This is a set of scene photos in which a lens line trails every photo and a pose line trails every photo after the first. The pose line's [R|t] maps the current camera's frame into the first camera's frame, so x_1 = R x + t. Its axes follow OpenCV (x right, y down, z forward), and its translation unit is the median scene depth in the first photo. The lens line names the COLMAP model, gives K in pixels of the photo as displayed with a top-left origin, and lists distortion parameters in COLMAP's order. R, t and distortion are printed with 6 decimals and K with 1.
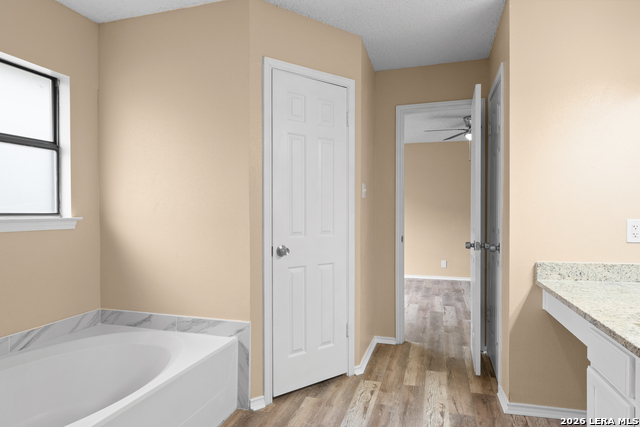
lens RADIAL K [[403.1, 0, 319.4], [0, 403.1, 213.7], [0, 0, 1]] dist [0.001211, -0.000900]
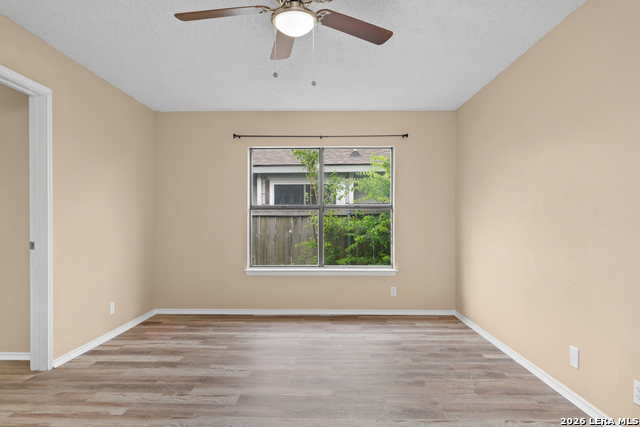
lens RADIAL K [[403.1, 0, 319.3], [0, 403.1, 215.0], [0, 0, 1]] dist [0.001211, -0.000900]
pose [[0.263783, -0.005550, -0.964566, 1.072409], [-0.005753, 0.999957, -0.007326, 0.001055], [0.964565, 0.007482, 0.263740, 1.235770]]
